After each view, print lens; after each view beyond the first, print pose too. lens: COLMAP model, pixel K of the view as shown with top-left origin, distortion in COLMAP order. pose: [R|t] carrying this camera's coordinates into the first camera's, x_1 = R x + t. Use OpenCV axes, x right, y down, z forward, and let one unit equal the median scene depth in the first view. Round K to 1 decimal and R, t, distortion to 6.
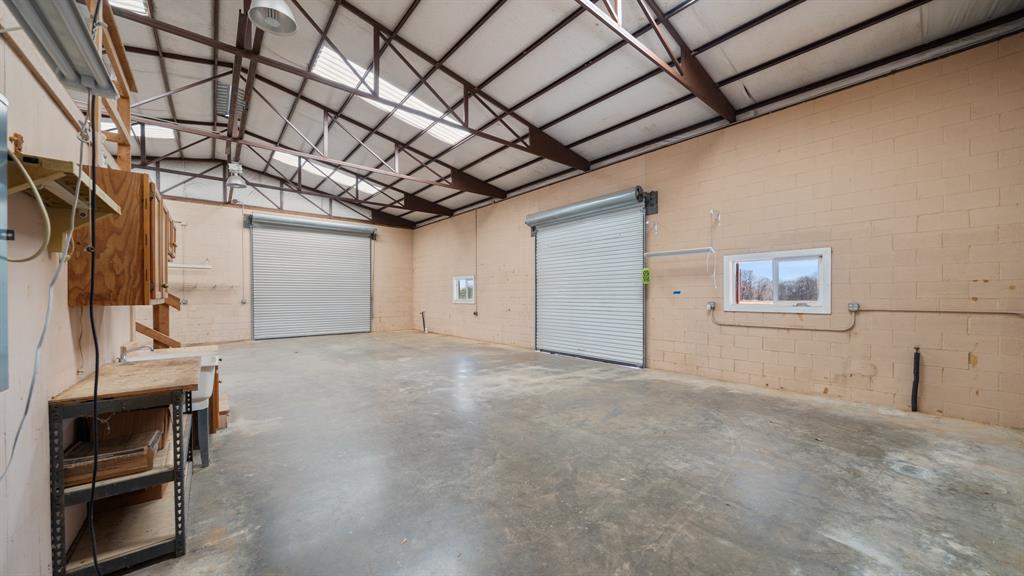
lens RADIAL K [[358.9, 0, 521.2], [0, 358.9, 294.4], [0, 0, 1]] dist [-0.000334, 0.000124]
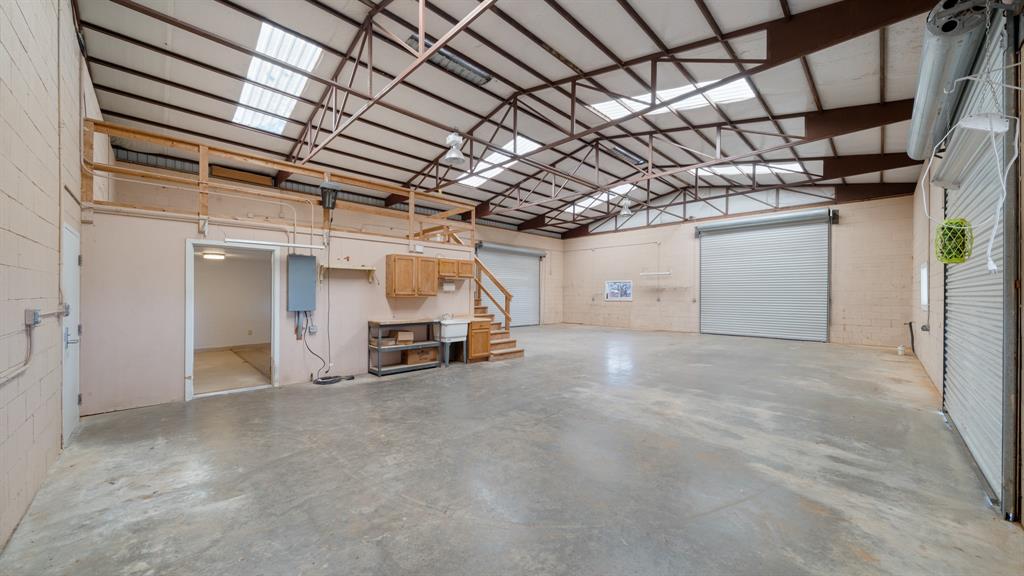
lens RADIAL K [[358.9, 0, 519.5], [0, 358.9, 289.9], [0, 0, 1]] dist [-0.000334, 0.000124]
pose [[0.090151, -0.011007, -0.995867, 0.854829], [-0.002139, 0.999934, -0.011246, 0.001882], [0.995926, 0.003144, 0.090122, 0.724467]]
